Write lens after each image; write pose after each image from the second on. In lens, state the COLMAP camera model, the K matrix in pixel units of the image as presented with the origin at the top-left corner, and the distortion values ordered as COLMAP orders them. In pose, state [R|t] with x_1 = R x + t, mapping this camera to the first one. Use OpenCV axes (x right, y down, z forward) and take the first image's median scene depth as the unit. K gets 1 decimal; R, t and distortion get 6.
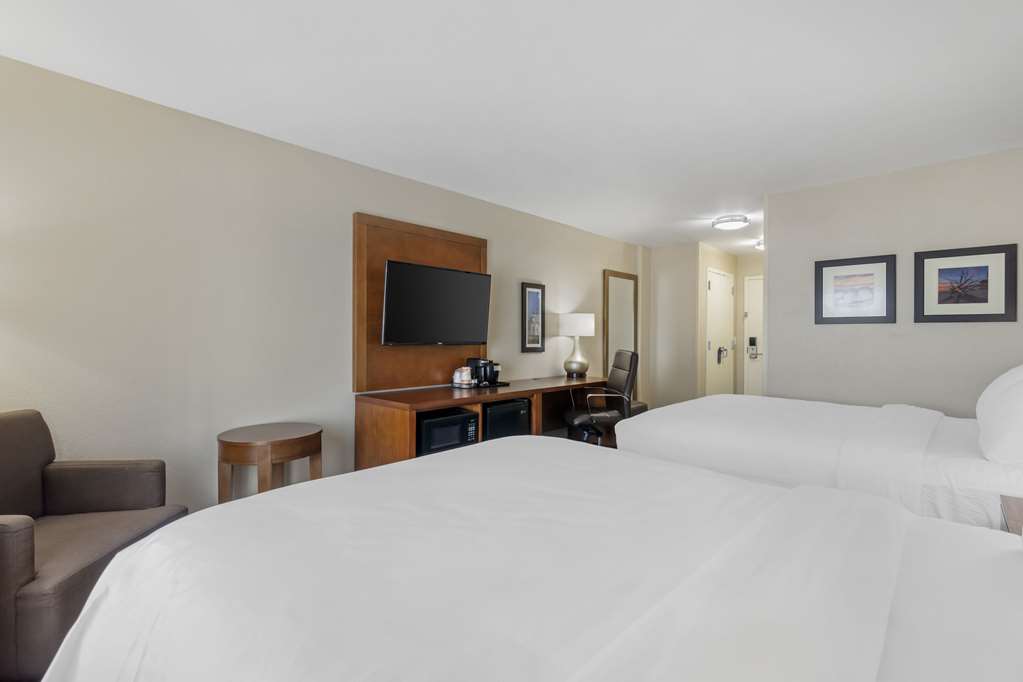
lens RADIAL K [[443.2, 0, 511.5], [0, 443.2, 341.0], [0, 0, 1]] dist [-0.000040, 0.000003]
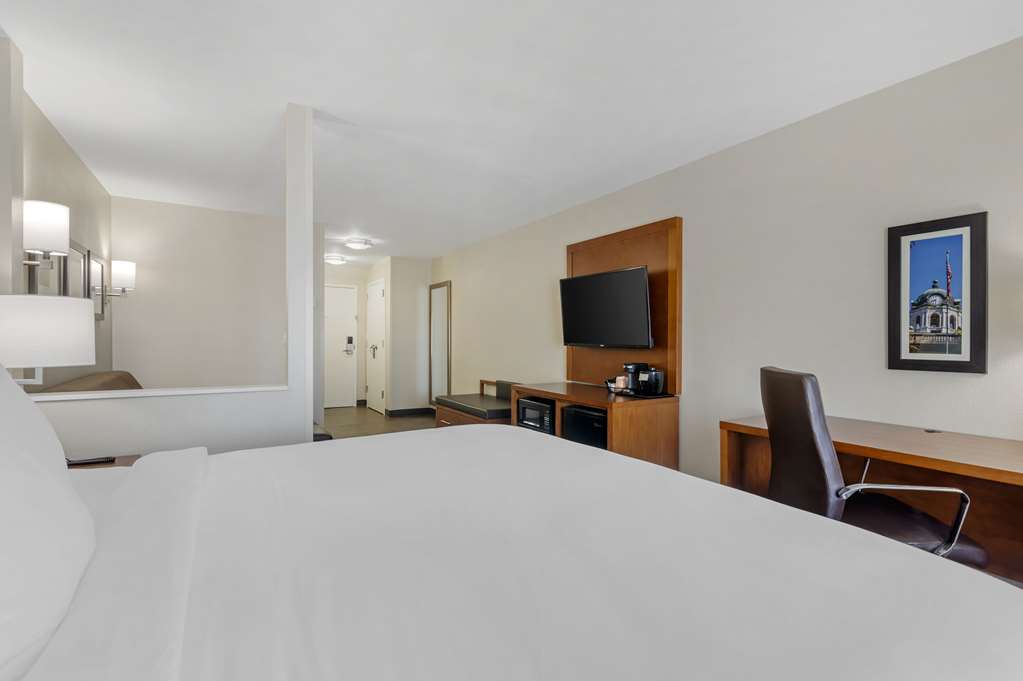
lens RADIAL K [[460.3, 0, 511.5], [0, 460.3, 340.5], [0, 0, 1]] dist [0.000208, 0.000044]
pose [[-0.281944, -0.013037, -0.959342, 0.840920], [-0.014499, 0.999851, -0.009326, 0.006000], [0.959321, 0.011280, -0.282091, 0.967150]]
